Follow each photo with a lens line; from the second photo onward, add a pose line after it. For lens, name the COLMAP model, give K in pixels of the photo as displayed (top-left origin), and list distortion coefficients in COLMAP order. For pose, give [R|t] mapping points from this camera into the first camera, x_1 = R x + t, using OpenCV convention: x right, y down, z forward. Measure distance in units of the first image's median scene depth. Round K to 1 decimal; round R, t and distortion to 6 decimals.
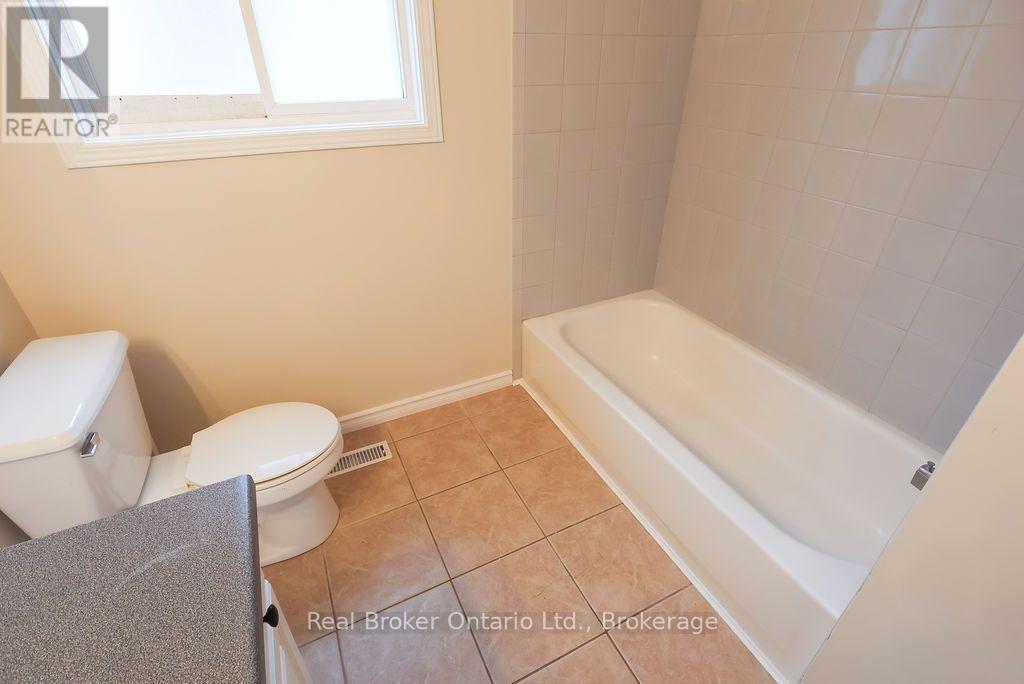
lens RADIAL K [[478.5, 0, 510.0], [0, 478.5, 342.8], [0, 0, 1]] dist [0.004497, 0.002330]
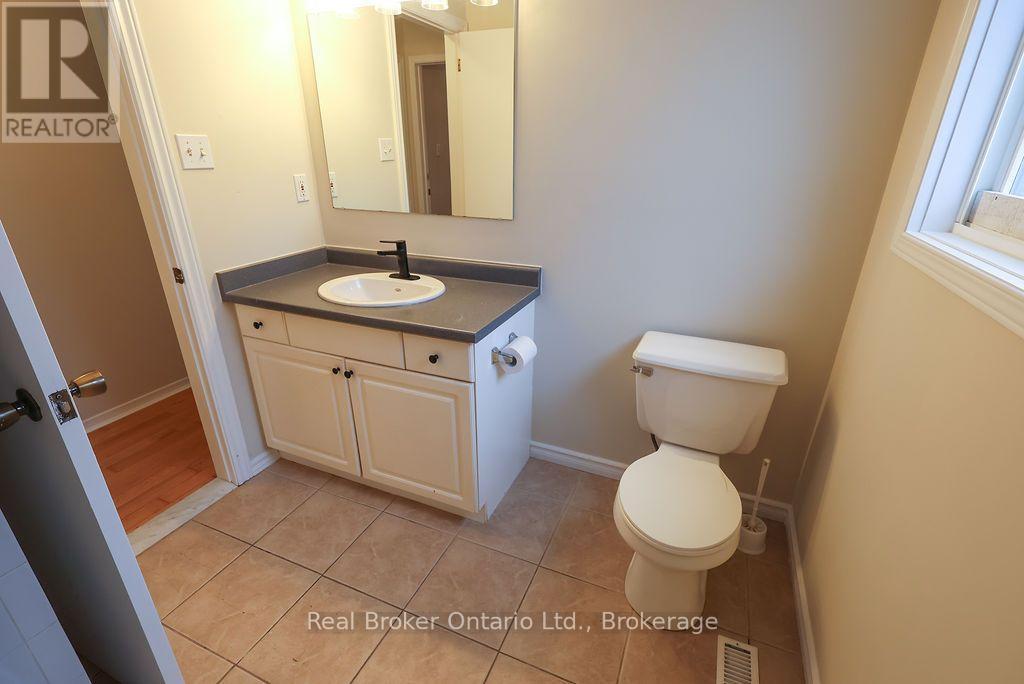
lens RADIAL K [[478.5, 0, 513.3], [0, 478.5, 342.7], [0, 0, 1]] dist [0.004497, 0.002330]
pose [[-0.758994, 0.244993, -0.603246, 0.239409], [-0.343237, 0.636754, 0.690458, -0.485898], [0.553277, 0.731110, -0.399202, 0.806330]]
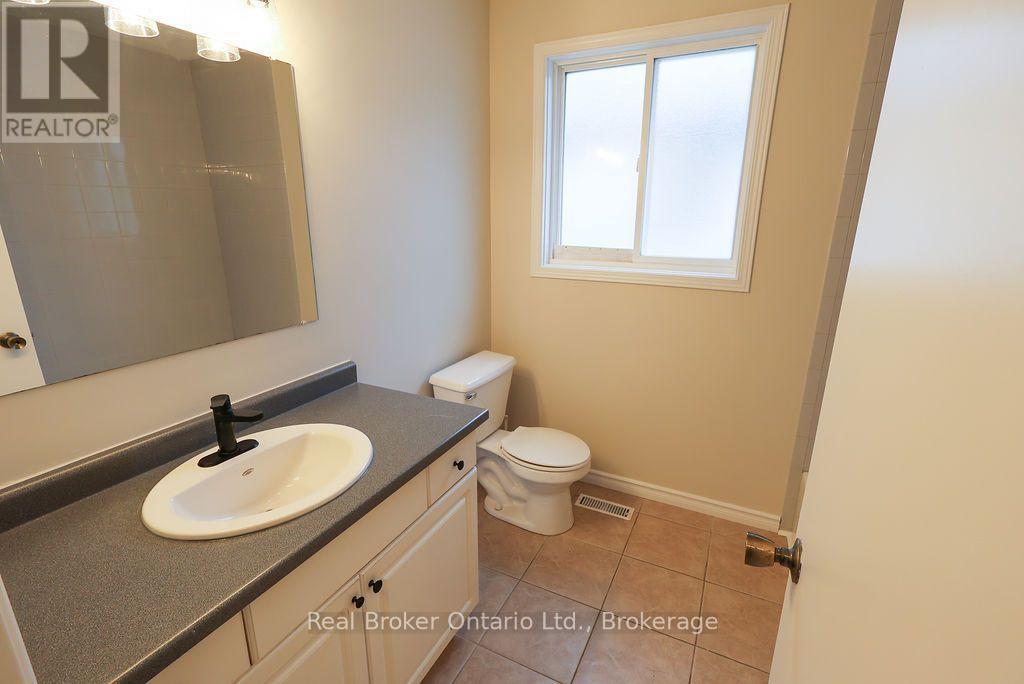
lens RADIAL K [[478.5, 0, 513.3], [0, 478.5, 344.8], [0, 0, 1]] dist [0.004497, 0.002330]
pose [[0.607871, 0.222938, -0.762096, 0.448974], [-0.420681, 0.904428, -0.070973, 0.049892], [0.673439, 0.363742, 0.643562, -0.165749]]
